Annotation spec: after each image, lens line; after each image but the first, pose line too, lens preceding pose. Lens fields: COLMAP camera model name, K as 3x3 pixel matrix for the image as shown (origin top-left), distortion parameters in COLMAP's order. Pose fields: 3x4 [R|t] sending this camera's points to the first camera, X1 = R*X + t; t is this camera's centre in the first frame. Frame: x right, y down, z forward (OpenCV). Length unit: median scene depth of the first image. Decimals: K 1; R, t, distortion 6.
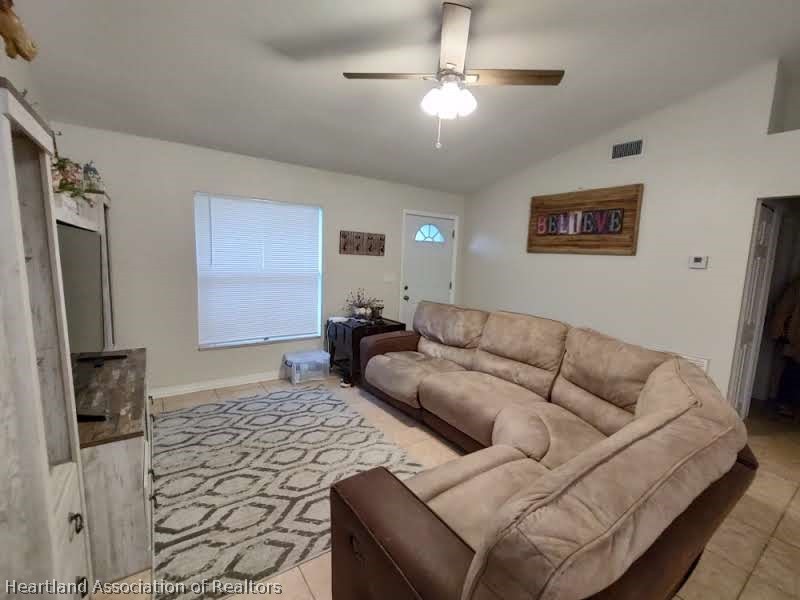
lens RADIAL K [[360.9, 0, 399.2], [0, 360.9, 299.8], [0, 0, 1]] dist [-0.000044, 0.001046]
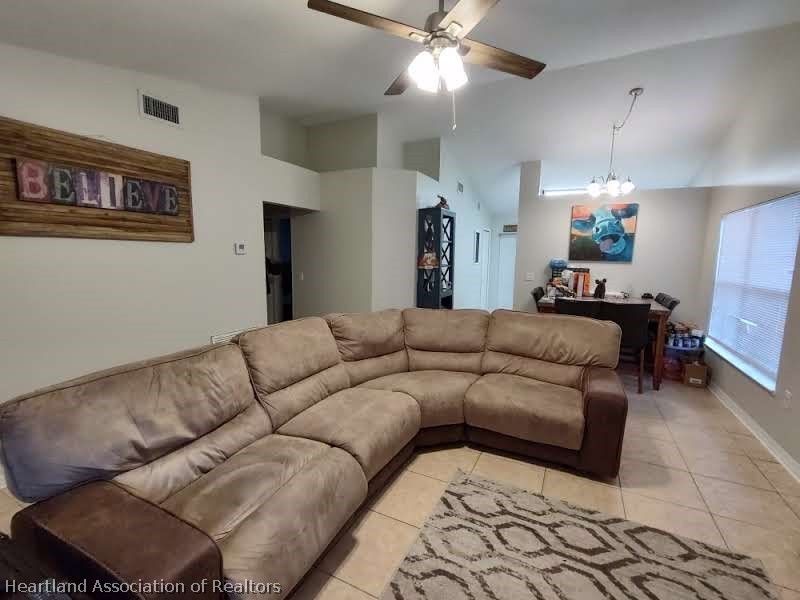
lens RADIAL K [[360.9, 0, 398.4], [0, 360.9, 301.2], [0, 0, 1]] dist [-0.000044, 0.001046]
pose [[-0.474824, -0.168235, 0.863851, -0.372960], [0.071761, 0.970890, 0.228525, -0.140905], [-0.877150, 0.170500, -0.448929, 0.926101]]
